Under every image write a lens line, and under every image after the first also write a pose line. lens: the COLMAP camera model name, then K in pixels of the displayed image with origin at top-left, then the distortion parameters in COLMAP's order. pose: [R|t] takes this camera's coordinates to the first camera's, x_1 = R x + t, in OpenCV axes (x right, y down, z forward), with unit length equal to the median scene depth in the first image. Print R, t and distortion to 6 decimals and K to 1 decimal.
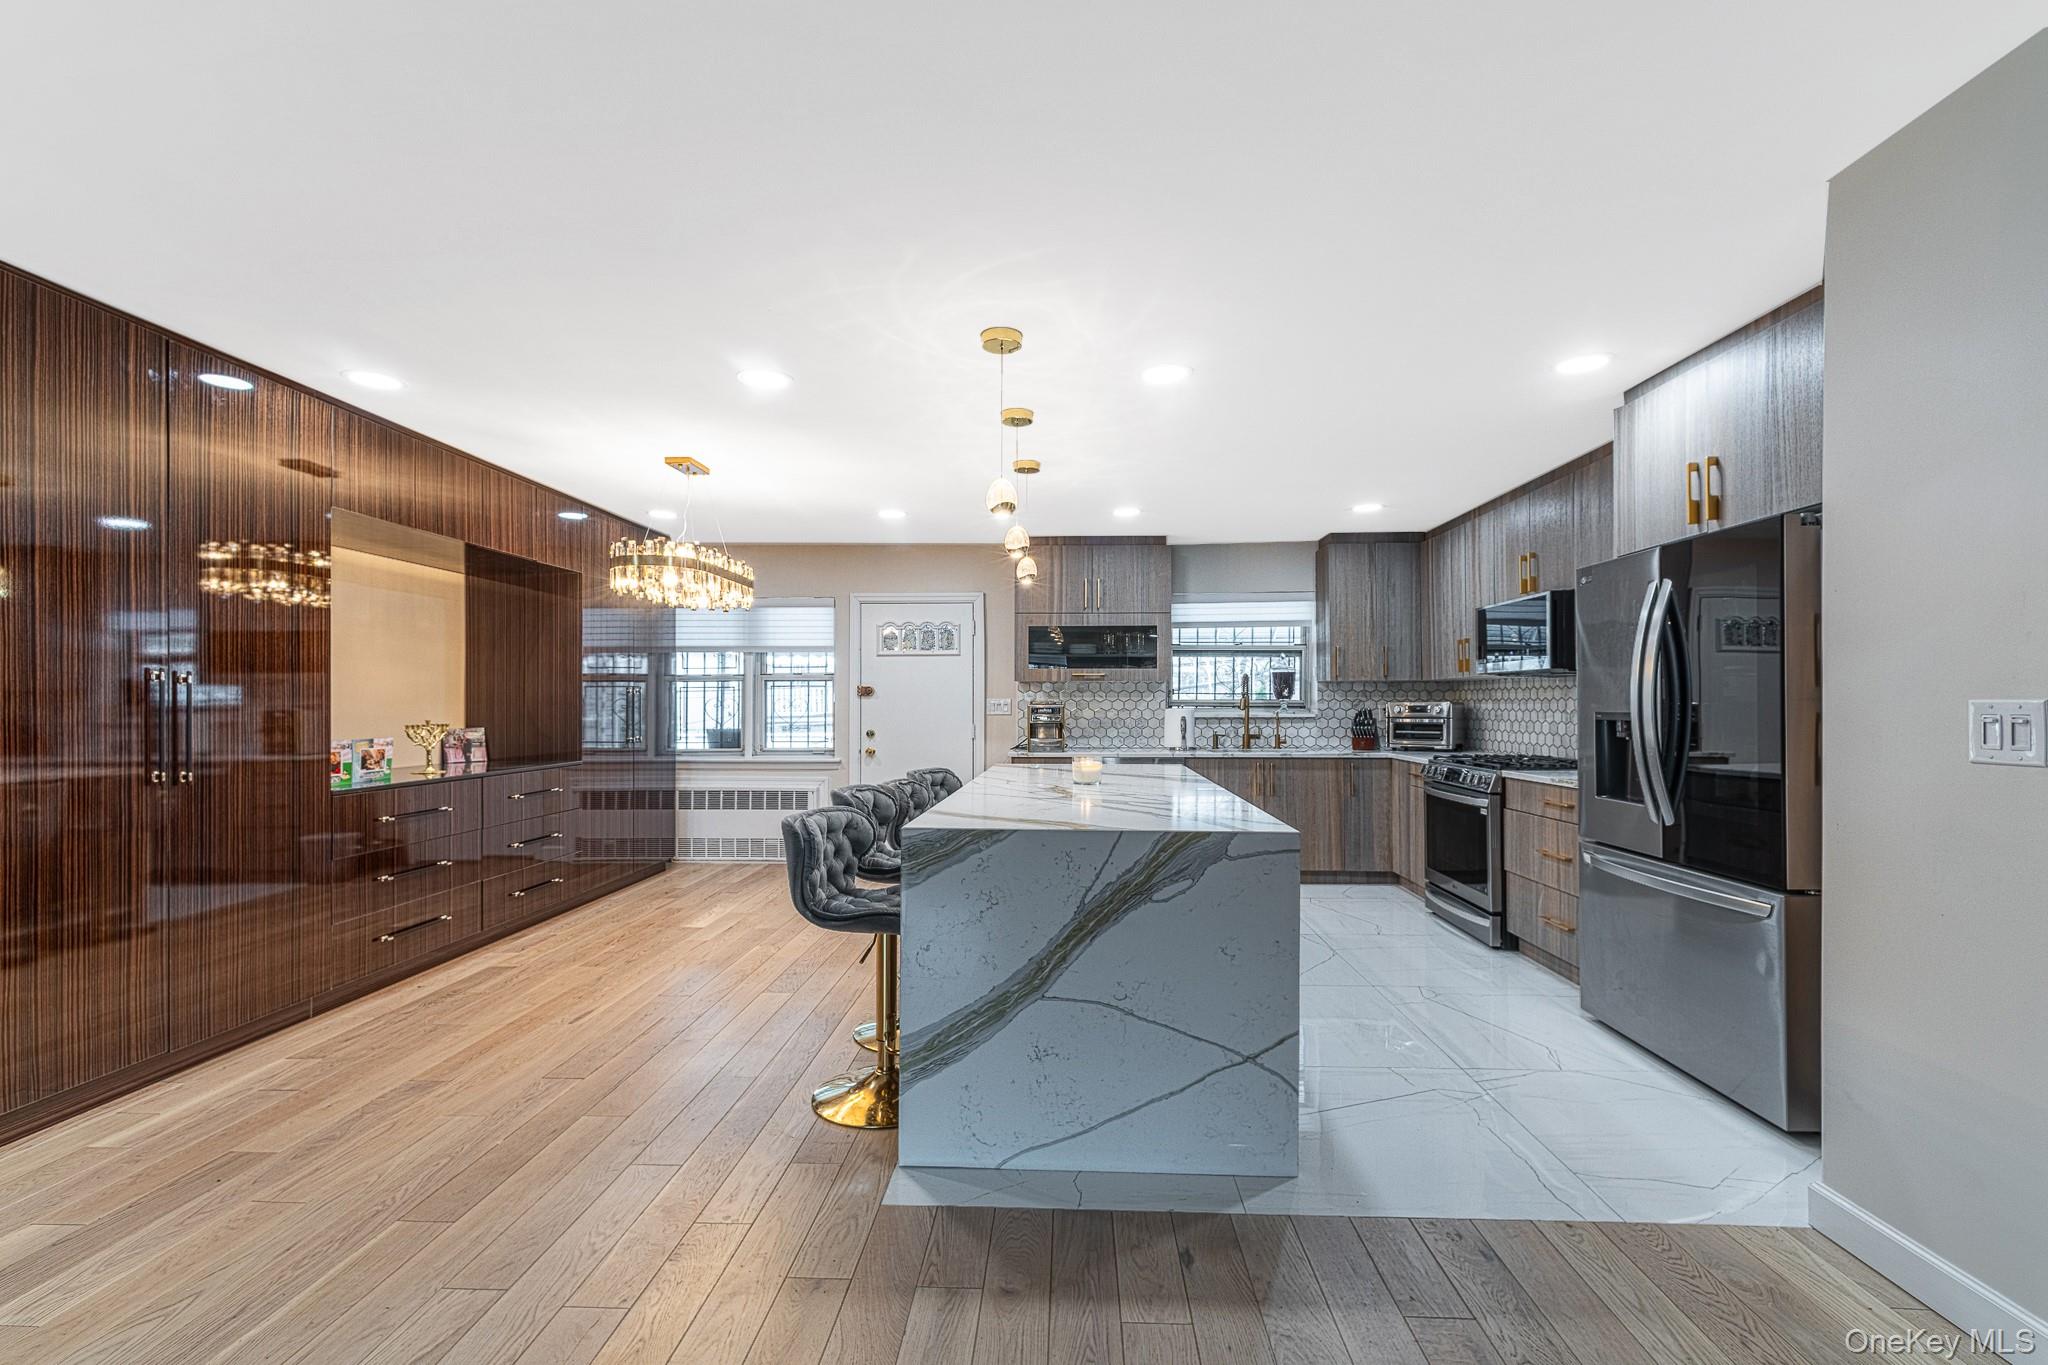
lens RADIAL K [[894.9, 0, 1027.7], [0, 894.9, 693.4], [0, 0, 1]] dist [0.007392, 0.000076]
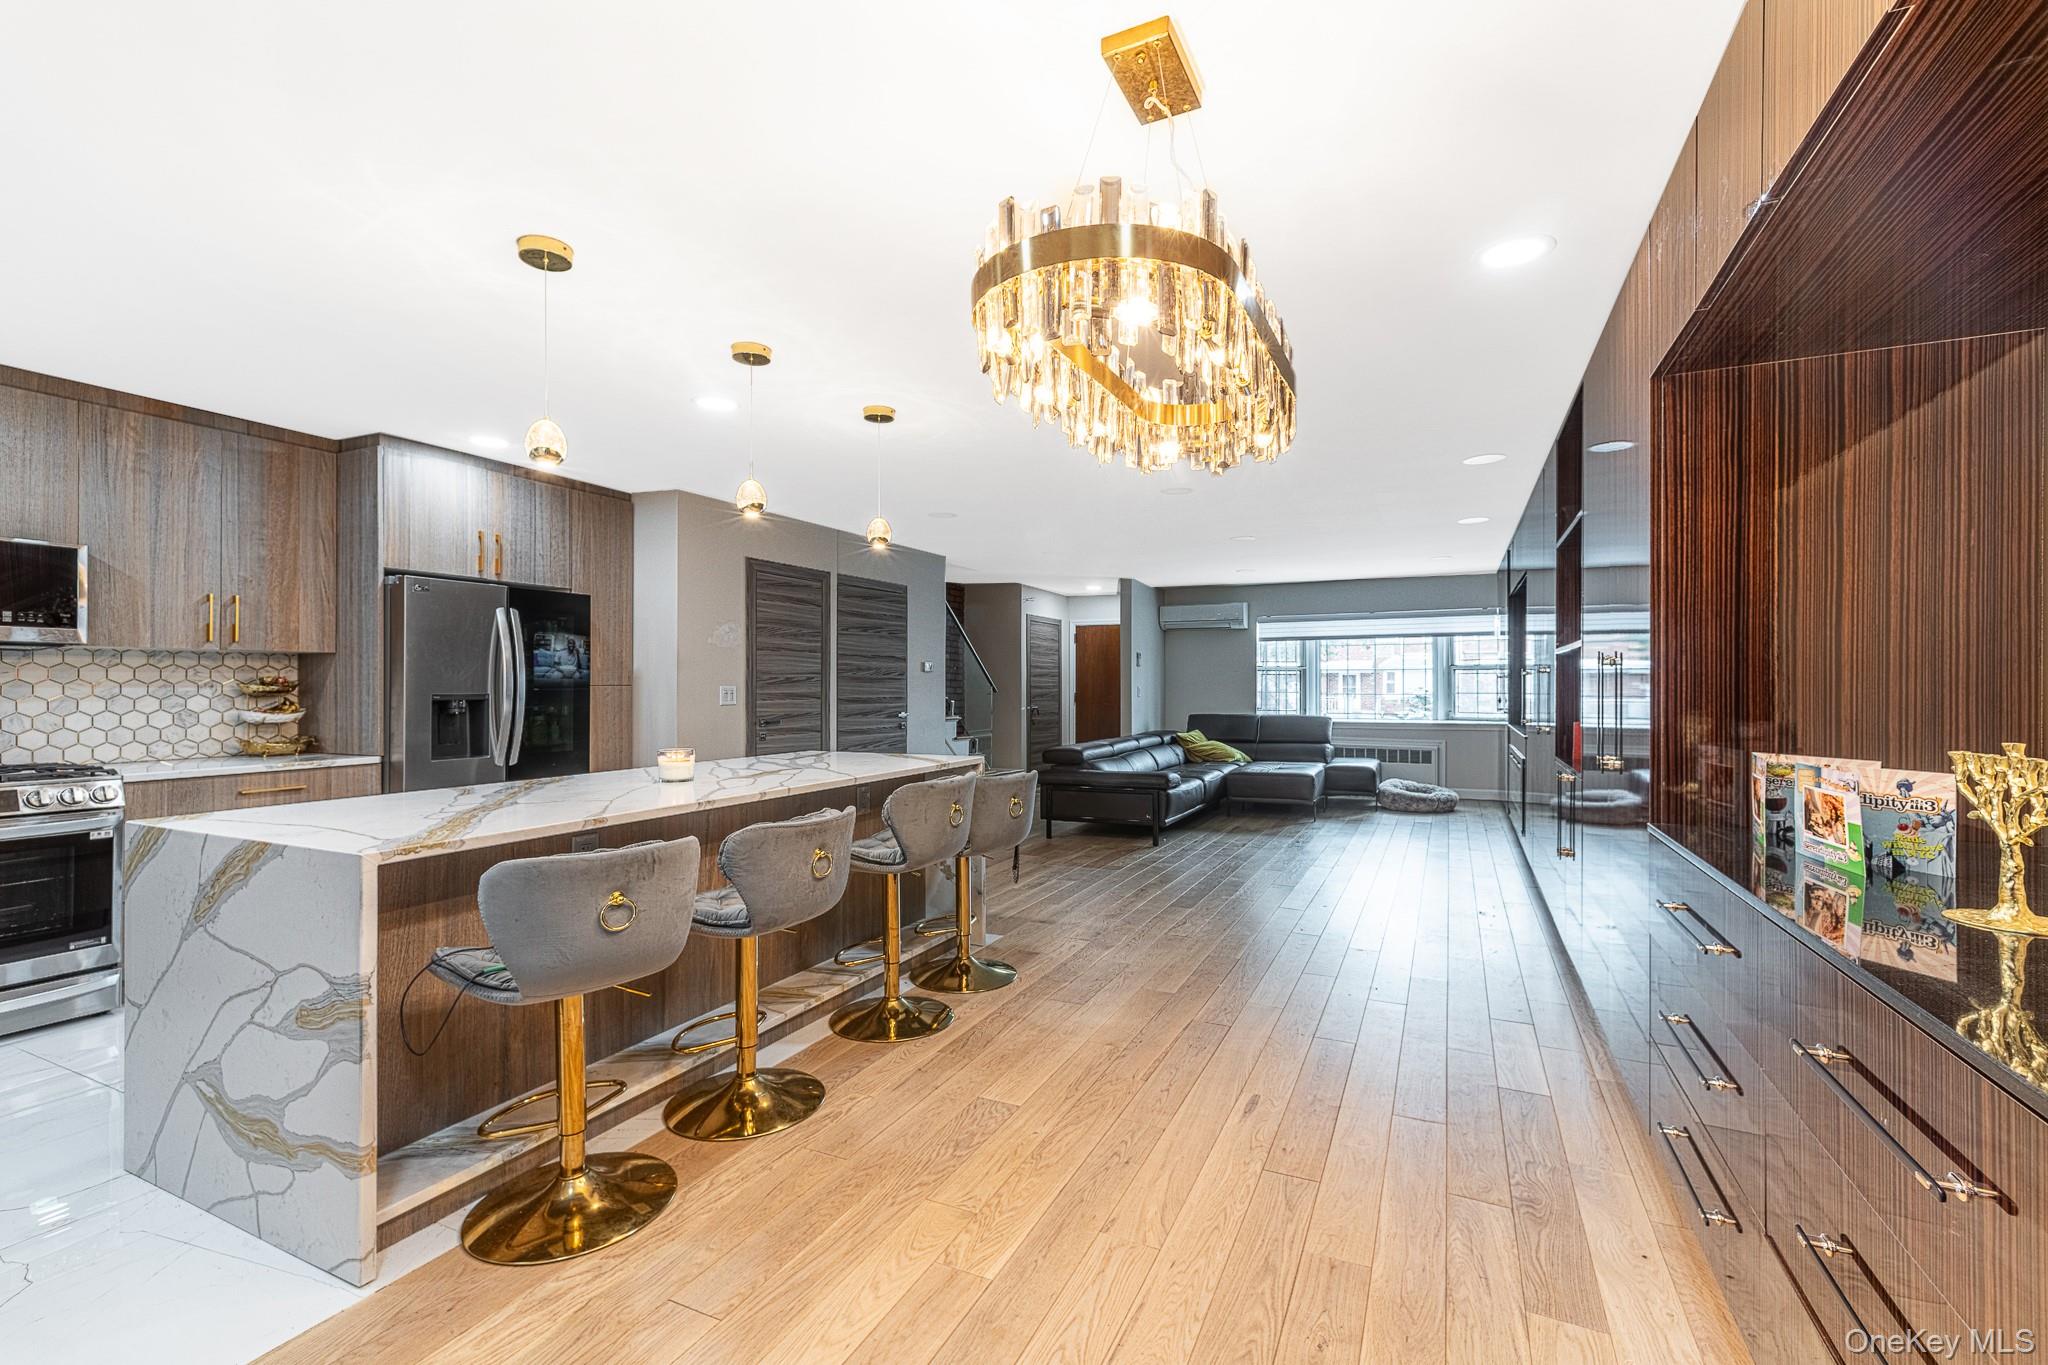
lens RADIAL K [[894.9, 0, 1030.0], [0, 894.9, 679.8], [0, 0, 1]] dist [0.007392, 0.000076]
pose [[-0.924289, 0.003430, 0.381679, -0.343881], [-0.003383, 0.999847, -0.017177, 0.010100], [-0.381679, -0.017168, -0.924136, 0.992142]]
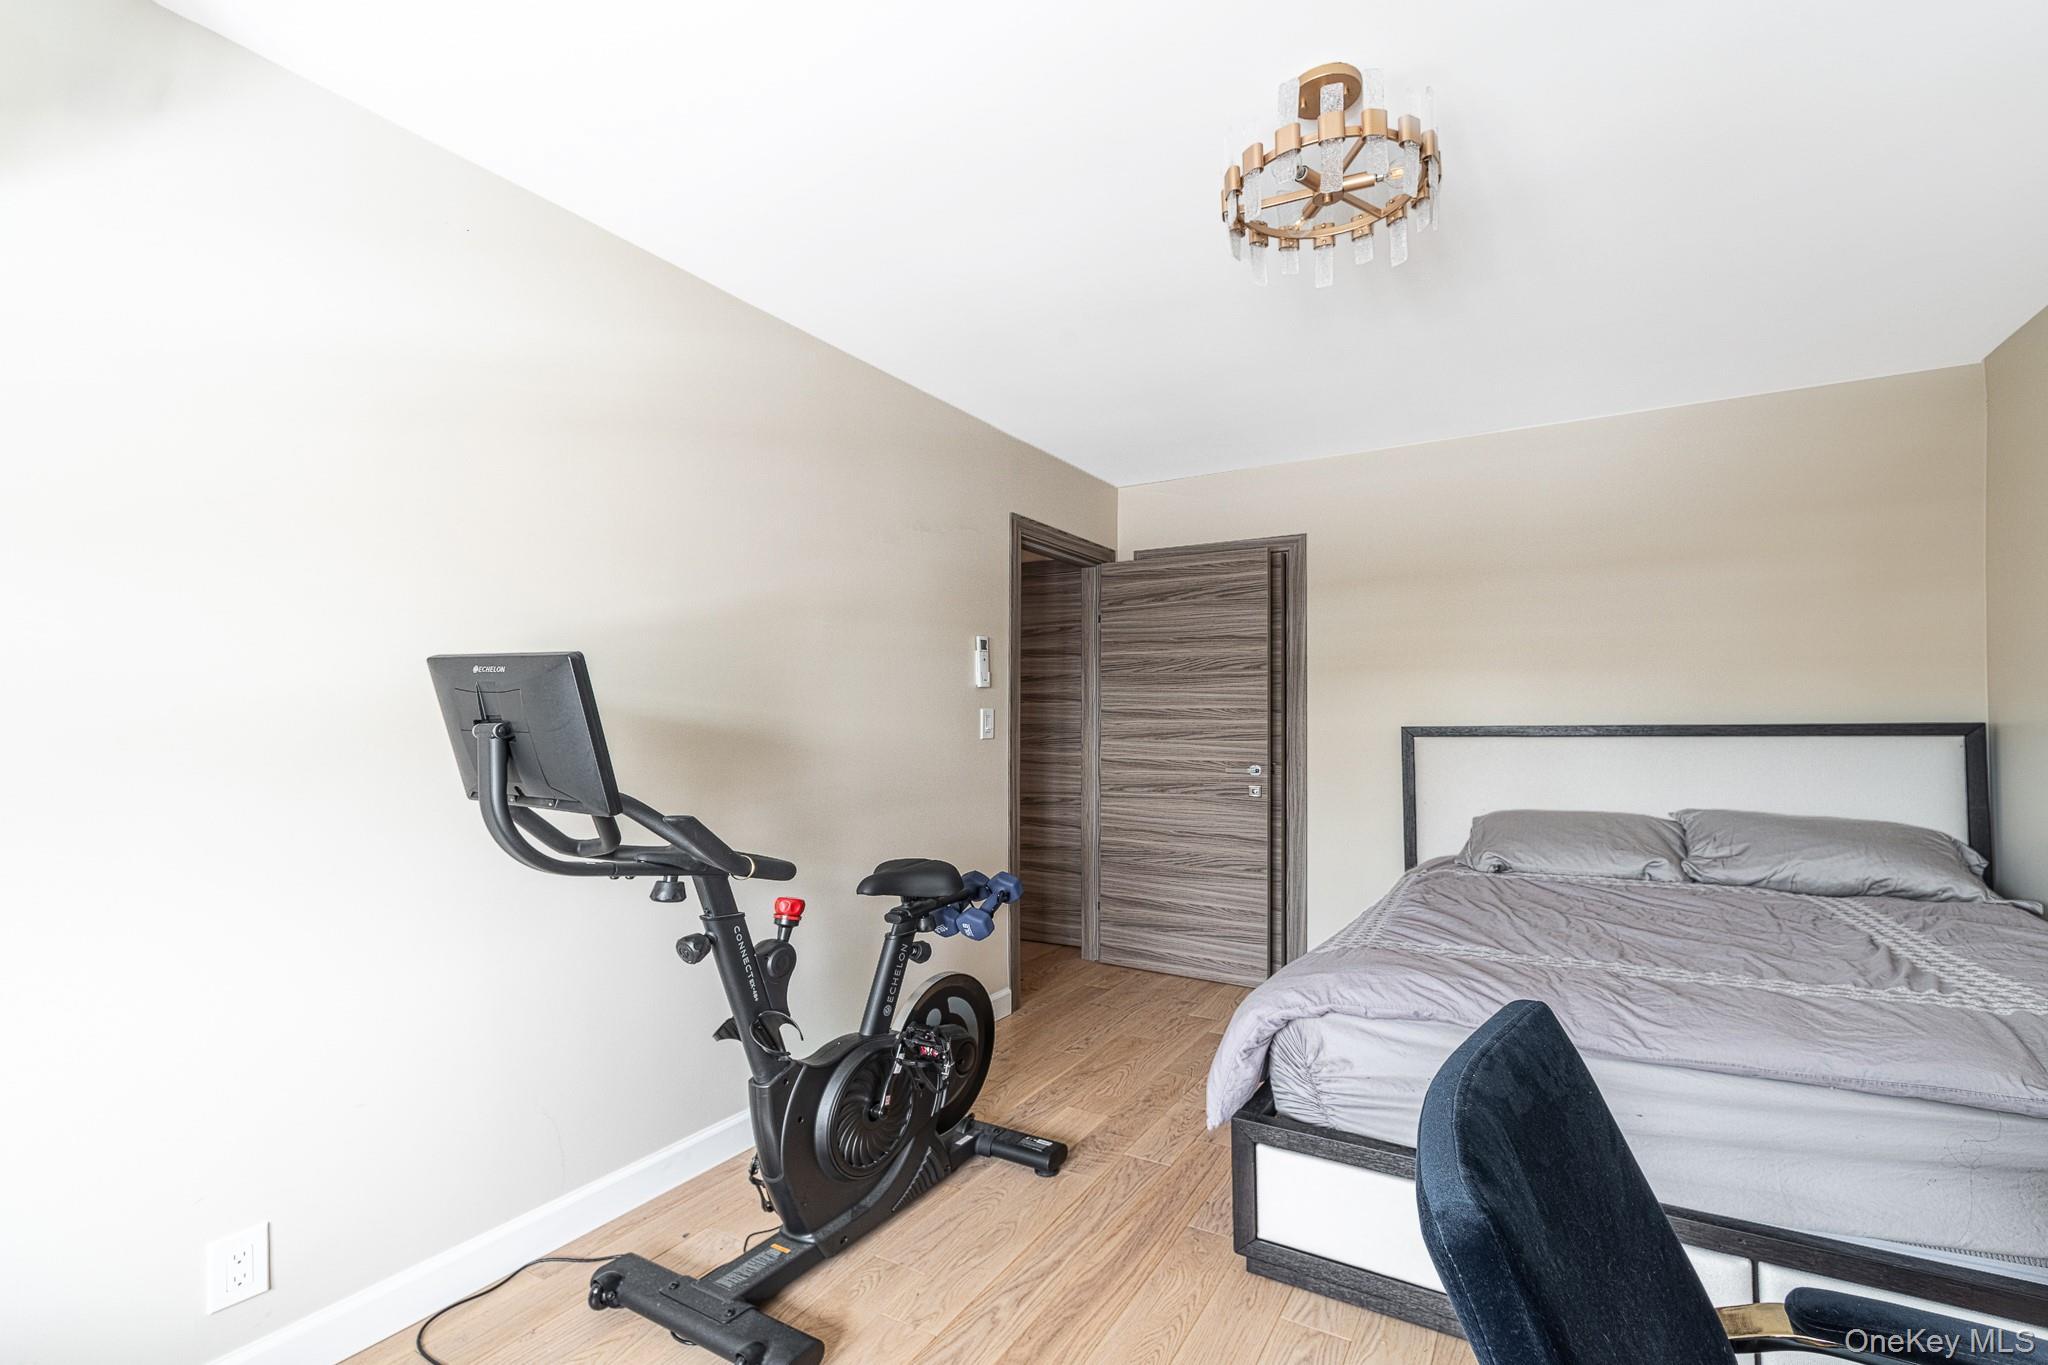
lens RADIAL K [[894.9, 0, 1026.5], [0, 894.9, 694.6], [0, 0, 1]] dist [0.007392, 0.000076]
pose [[0.430876, 0.010088, 0.902355, -0.384948], [-0.002099, 0.999946, -0.010177, 0.009883], [-0.902409, 0.002491, 0.430873, -0.172482]]
